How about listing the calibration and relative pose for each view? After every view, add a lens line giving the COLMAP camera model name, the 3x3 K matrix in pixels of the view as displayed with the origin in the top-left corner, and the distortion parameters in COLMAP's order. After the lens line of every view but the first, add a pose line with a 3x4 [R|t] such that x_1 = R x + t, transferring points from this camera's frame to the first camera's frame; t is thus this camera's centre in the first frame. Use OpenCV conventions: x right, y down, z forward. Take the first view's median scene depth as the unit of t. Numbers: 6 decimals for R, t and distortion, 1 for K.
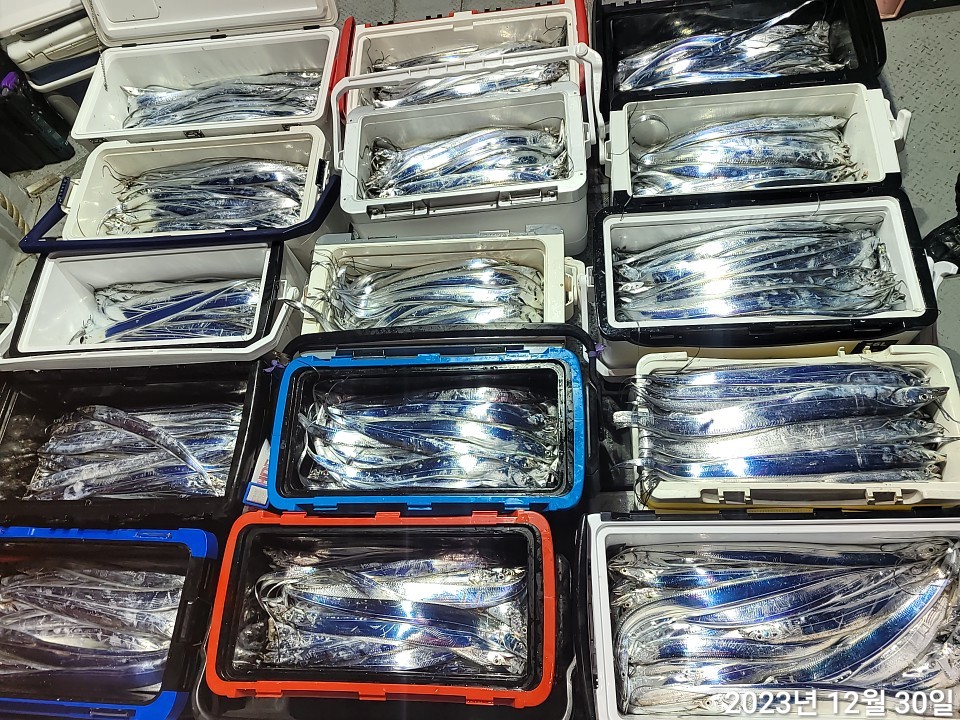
lens RADIAL K [[714.3, 0, 481.0], [0, 714.3, 353.6], [0, 0, 1]] dist [0.063966, -0.043303]
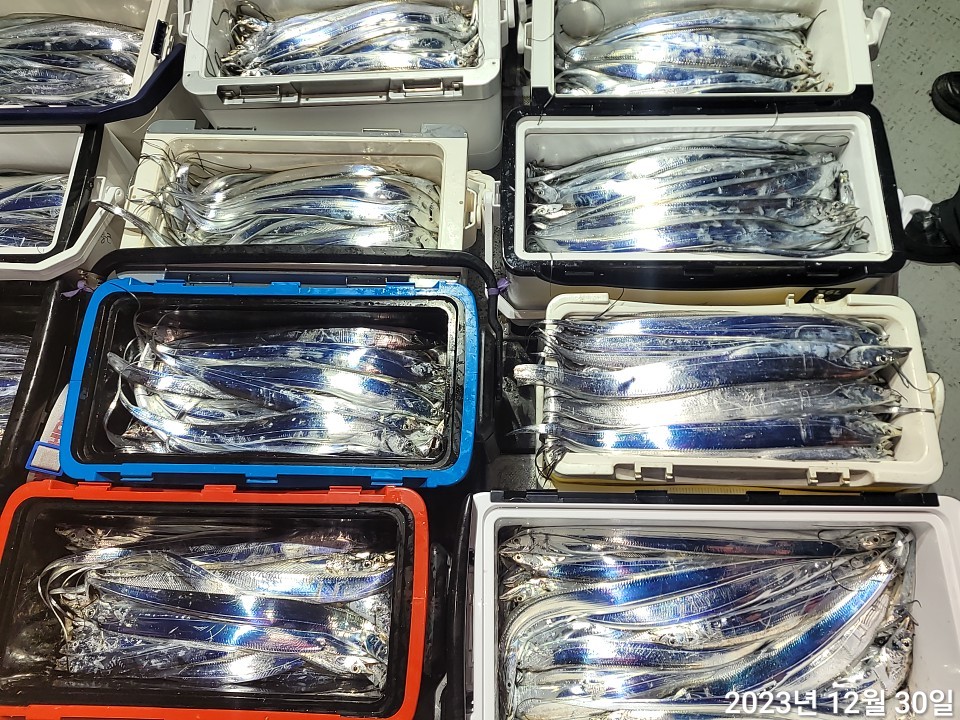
lens RADIAL K [[714.3, 0, 484.0], [0, 714.3, 347.1], [0, 0, 1]] dist [0.063966, -0.043303]
pose [[0.994586, 0.032338, 0.098758, 0.065225], [-0.040875, 0.995484, 0.085684, -0.004960], [-0.095541, -0.089256, 0.991416, 0.195054]]
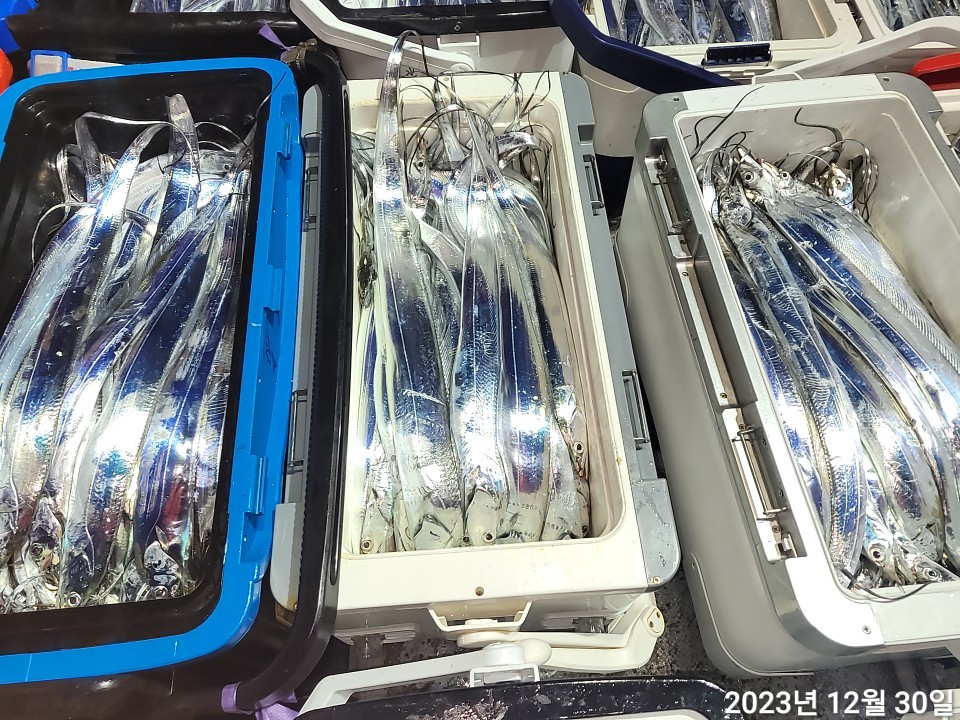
lens RADIAL K [[714.3, 0, 487.6], [0, 714.3, 350.3], [0, 0, 1]] dist [0.063966, -0.043303]
pose [[0.108642, 0.931282, -0.347721, 0.127447], [-0.912174, 0.232433, 0.337511, -0.252173], [0.395139, 0.280514, 0.874744, 0.661426]]
